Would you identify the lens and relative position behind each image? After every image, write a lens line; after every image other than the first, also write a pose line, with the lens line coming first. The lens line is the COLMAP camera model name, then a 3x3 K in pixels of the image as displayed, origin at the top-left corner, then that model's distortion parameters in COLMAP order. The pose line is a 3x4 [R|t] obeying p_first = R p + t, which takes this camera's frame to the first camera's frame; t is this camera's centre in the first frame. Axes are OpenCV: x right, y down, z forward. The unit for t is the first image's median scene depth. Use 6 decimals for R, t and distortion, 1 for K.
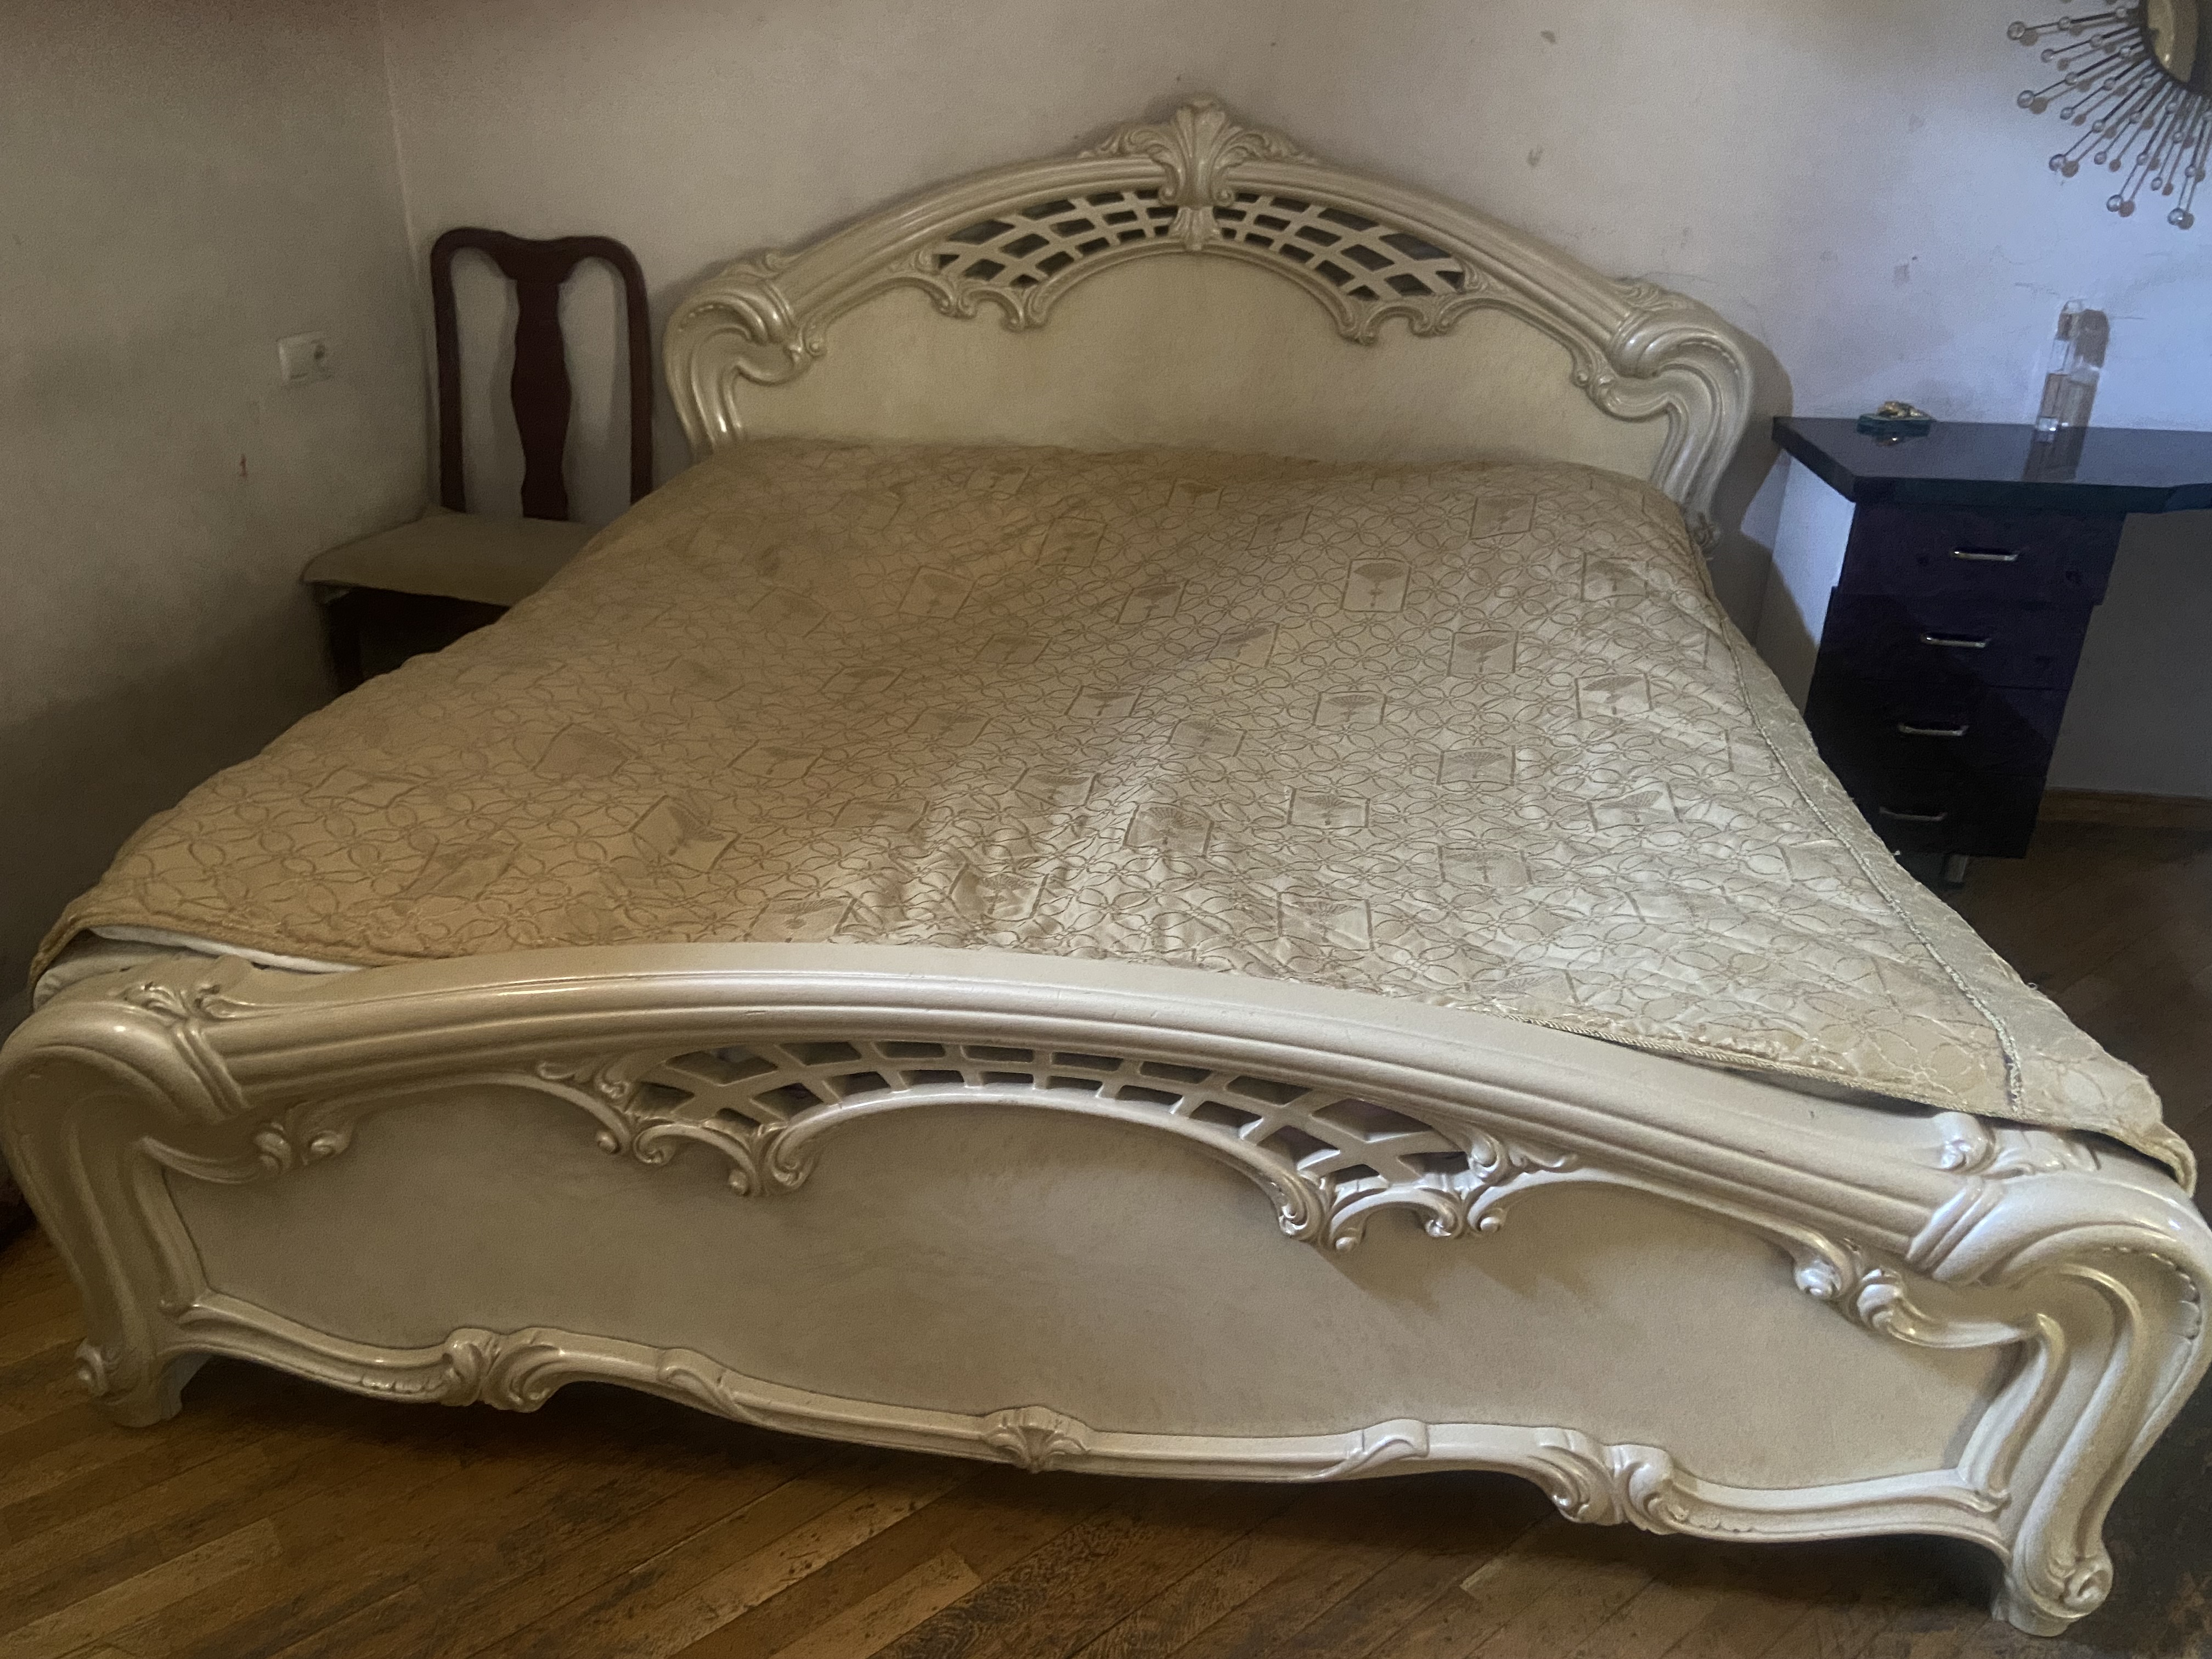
lens RADIAL K [[1690.4, 0, 1101.9], [0, 1690.4, 820.2], [0, 0, 1]] dist [0.118557, -0.155198]
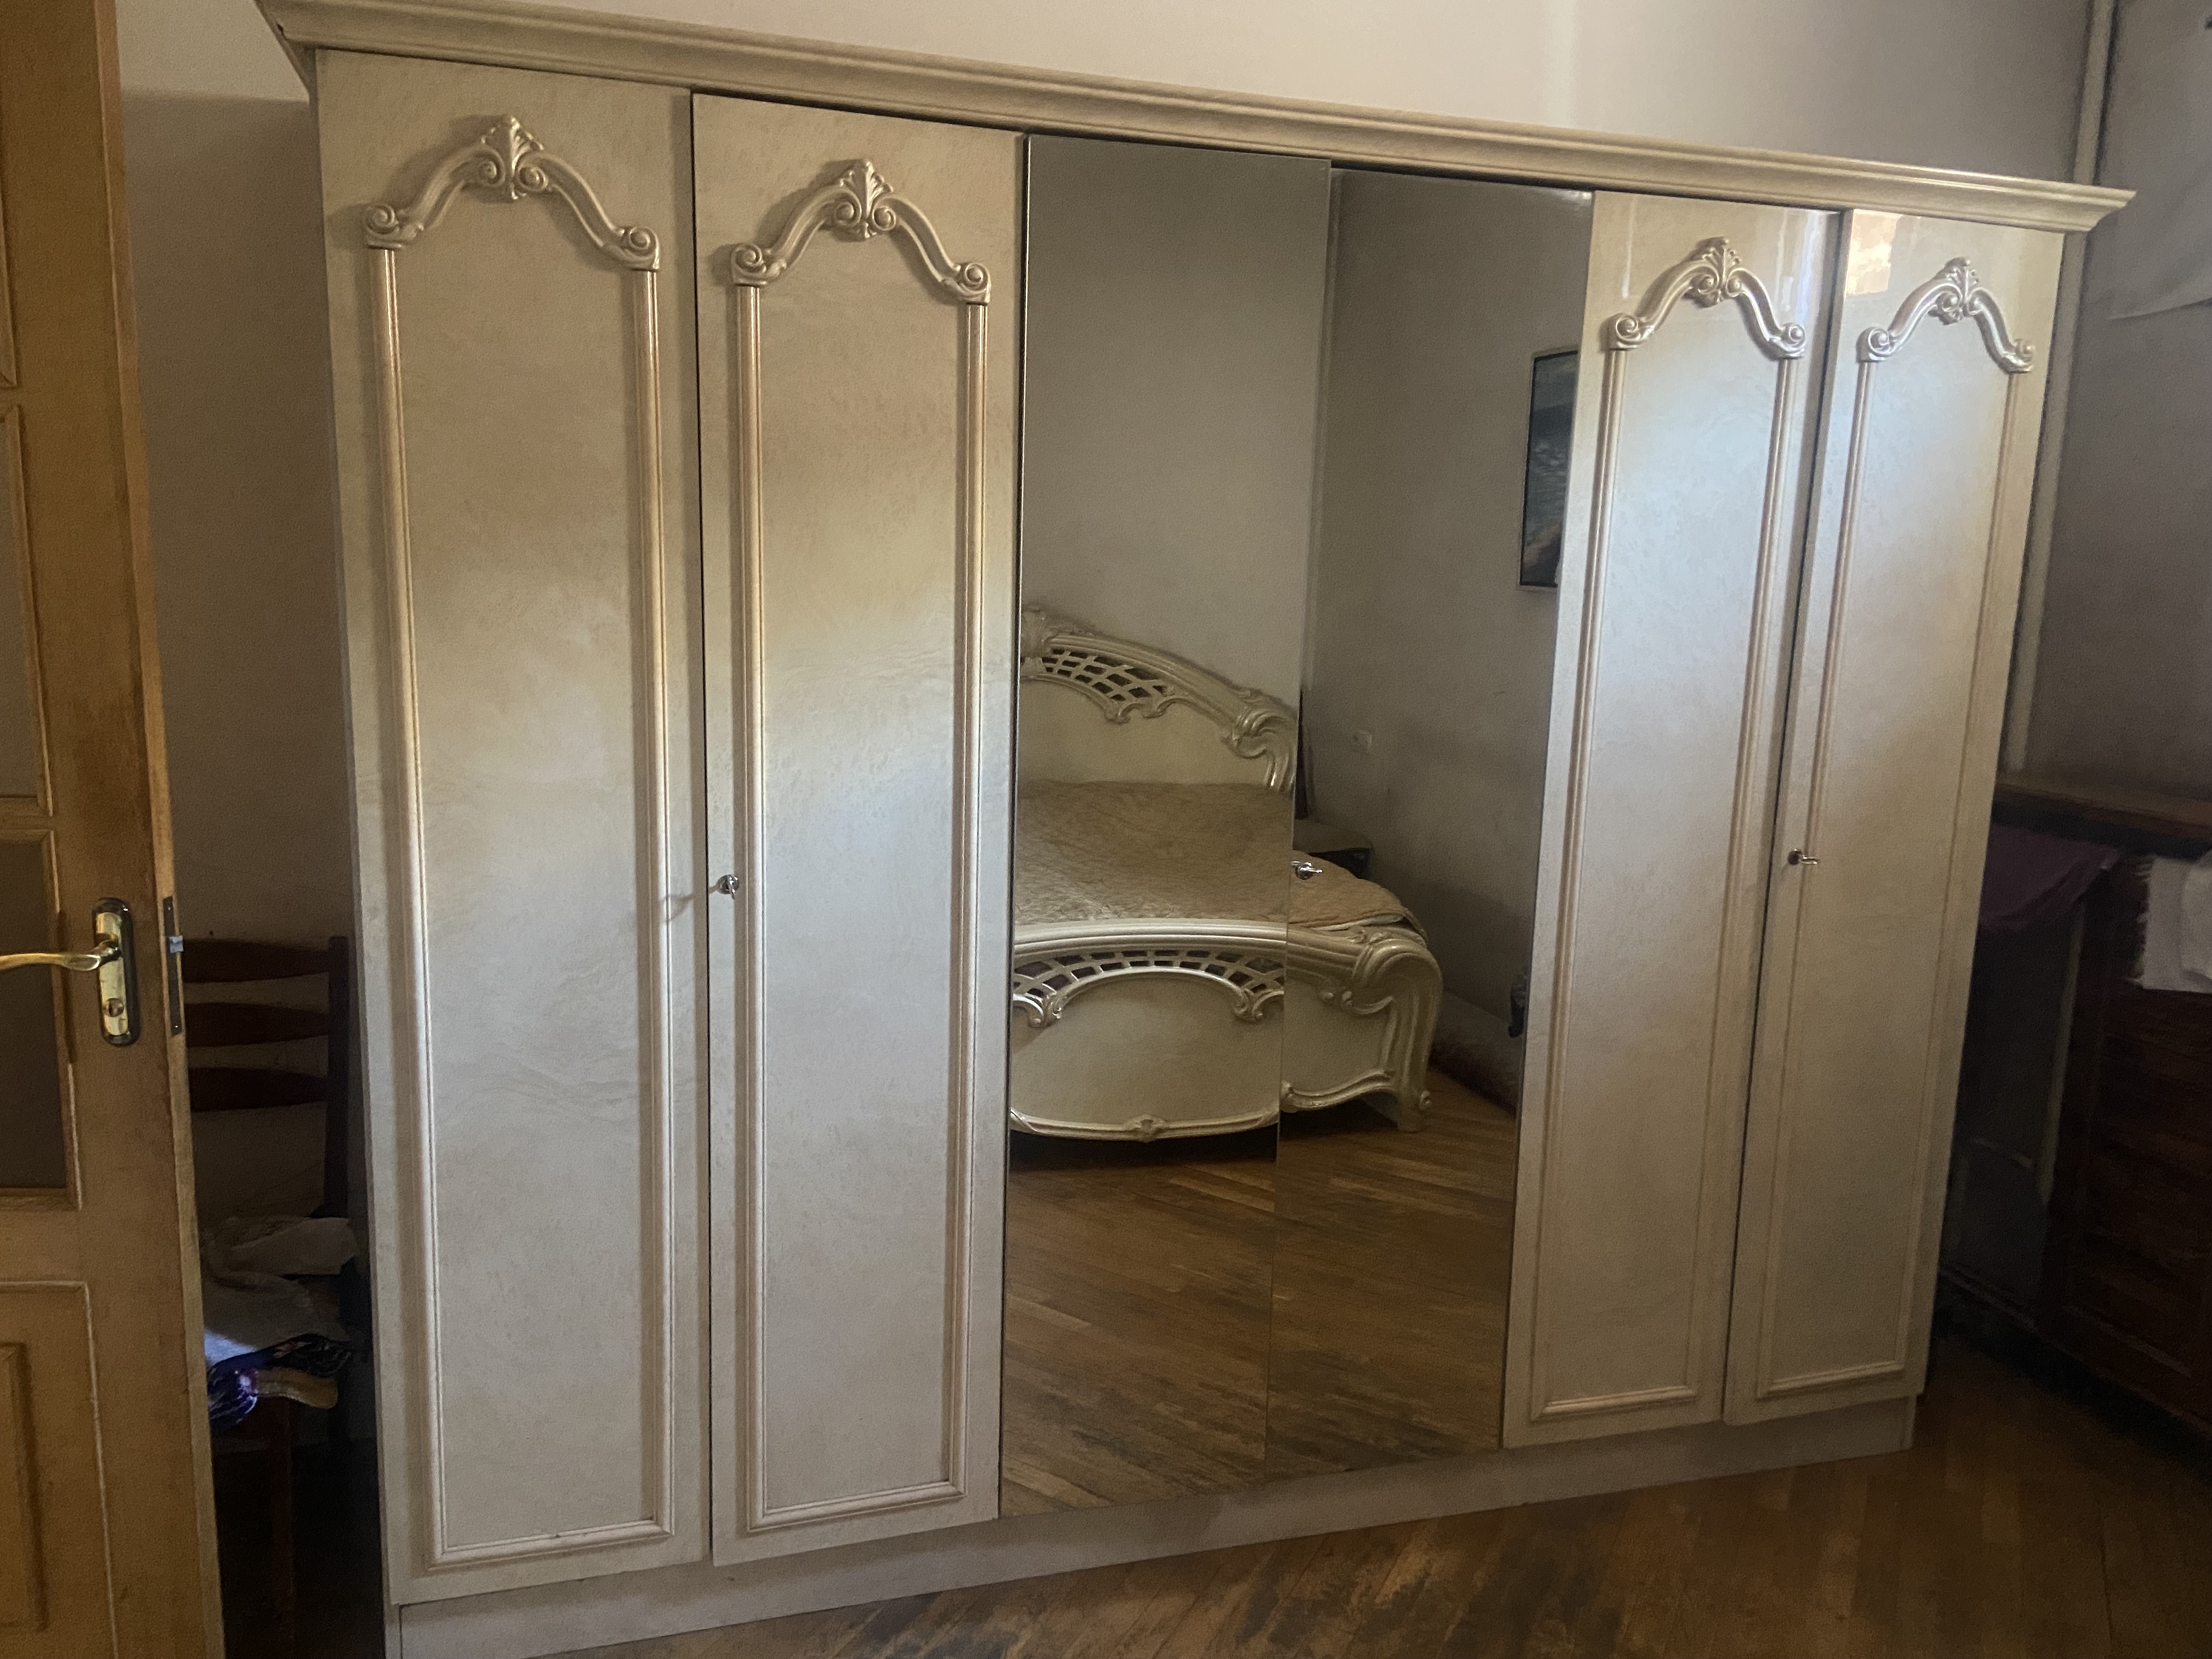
lens RADIAL K [[1690.4, 0, 1101.9], [0, 1690.4, 820.2], [0, 0, 1]] dist [0.118557, -0.155198]
pose [[0.960930, -0.053083, 0.271655, -0.392906], [0.115735, 0.968582, -0.220124, 0.243938], [-0.251435, 0.242963, 0.936883, -0.748595]]
